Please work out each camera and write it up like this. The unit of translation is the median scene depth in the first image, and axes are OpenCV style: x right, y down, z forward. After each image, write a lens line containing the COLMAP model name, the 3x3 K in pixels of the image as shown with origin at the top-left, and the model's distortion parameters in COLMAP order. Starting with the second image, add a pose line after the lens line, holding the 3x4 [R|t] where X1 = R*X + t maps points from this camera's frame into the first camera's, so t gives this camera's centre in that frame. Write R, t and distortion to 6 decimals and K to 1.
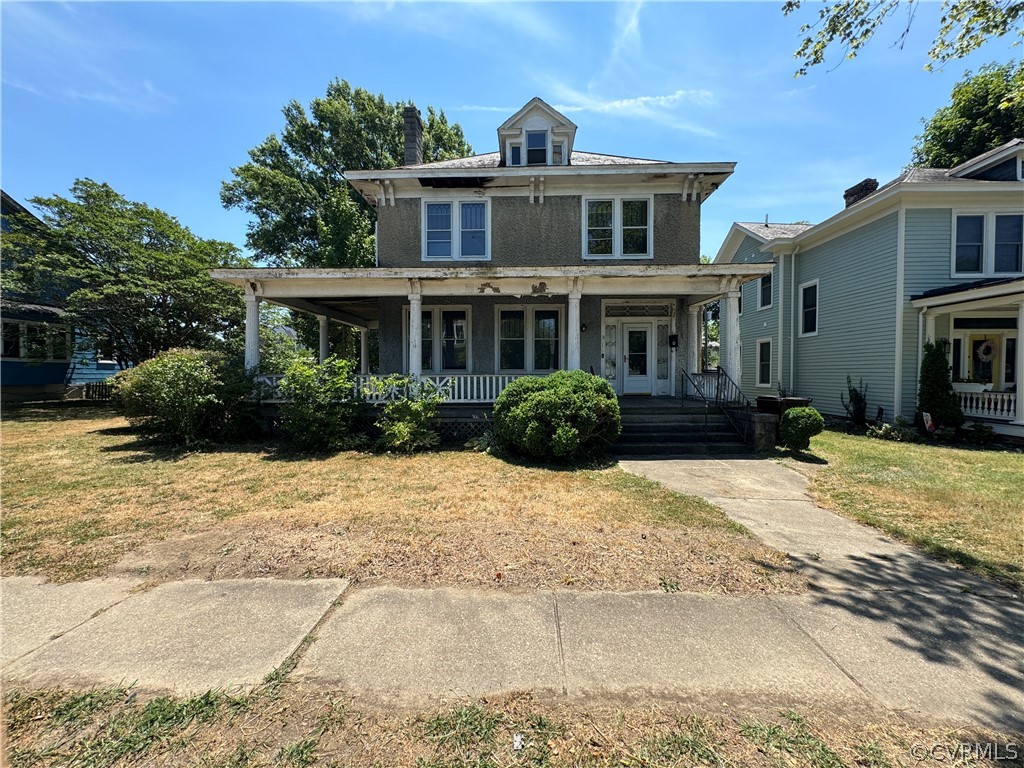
lens RADIAL K [[408.6, 0, 512.7], [0, 408.6, 380.3], [0, 0, 1]] dist [0.001381, 0.002273]
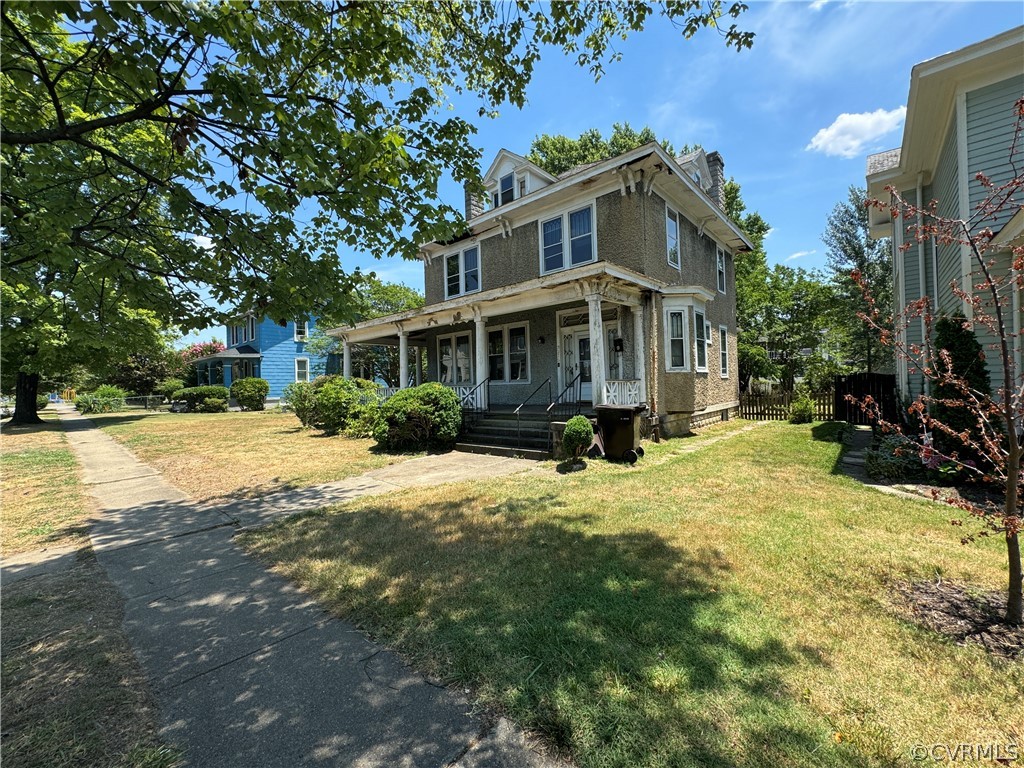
lens RADIAL K [[408.6, 0, 510.7], [0, 408.6, 381.6], [0, 0, 1]] dist [0.001381, 0.002273]
pose [[0.763546, -0.026127, -0.645225, 0.809771], [0.020868, 0.999658, -0.015784, -0.001924], [0.645416, -0.001413, 0.763830, 0.114795]]
